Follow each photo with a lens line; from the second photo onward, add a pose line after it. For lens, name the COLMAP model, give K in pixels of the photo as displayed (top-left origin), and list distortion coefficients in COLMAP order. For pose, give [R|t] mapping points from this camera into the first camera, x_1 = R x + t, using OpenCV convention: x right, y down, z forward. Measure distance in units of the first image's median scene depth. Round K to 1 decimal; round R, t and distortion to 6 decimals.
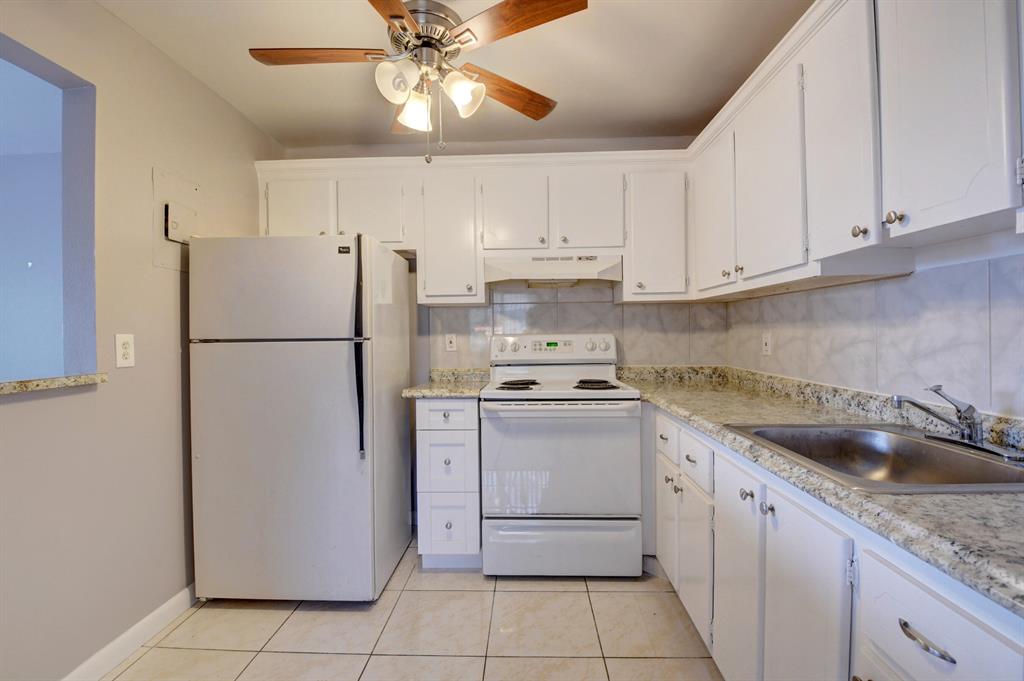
lens RADIAL K [[450.7, 0, 511.5], [0, 450.7, 337.1], [0, 0, 1]] dist [0.012972, -0.024273]
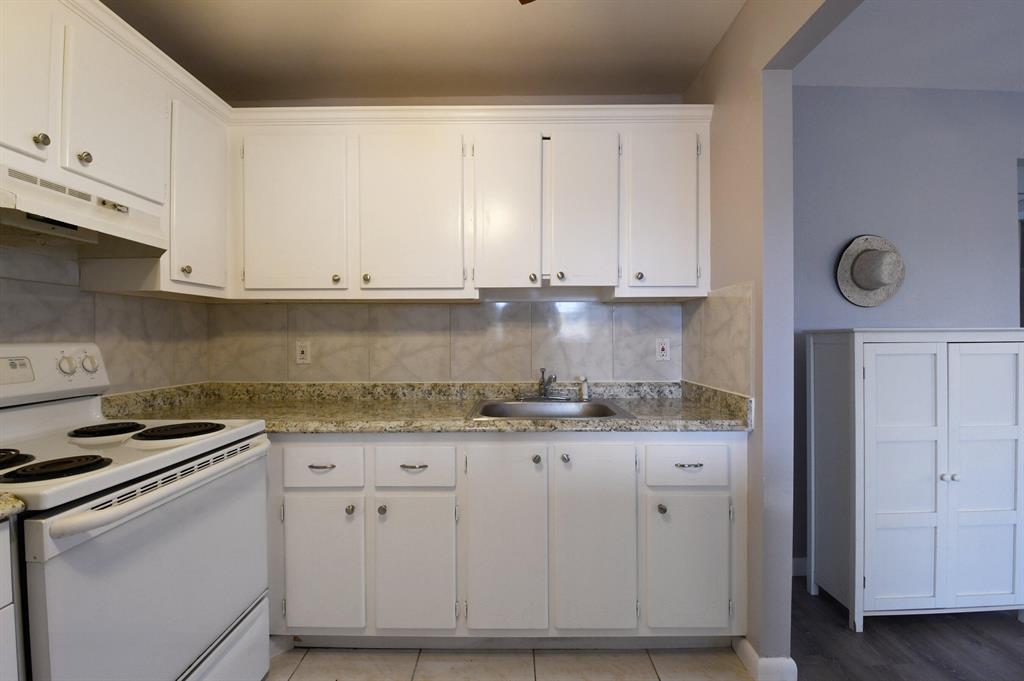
lens RADIAL K [[450.7, 0, 511.5], [0, 450.7, 337.1], [0, 0, 1]] dist [0.012972, -0.024273]
pose [[-0.037807, 0.008307, 0.999251, -0.489737], [0.011848, 0.999899, -0.007864, -0.004960], [-0.999215, 0.011542, -0.037902, 0.656270]]
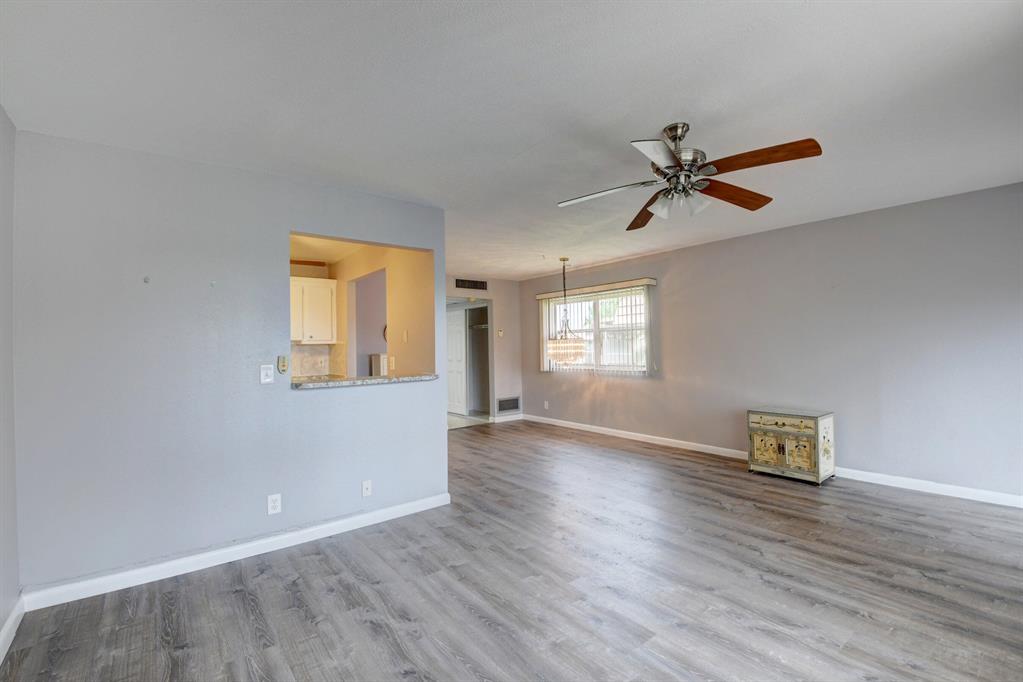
lens RADIAL K [[451.0, 0, 511.4], [0, 451.0, 336.7], [0, 0, 1]] dist [-0.000841, -0.015129]
pose [[-0.648740, 0.042084, 0.759846, -2.396477], [0.034224, 0.999073, -0.026113, -0.026260], [-0.760240, 0.009064, -0.649579, 1.194675]]
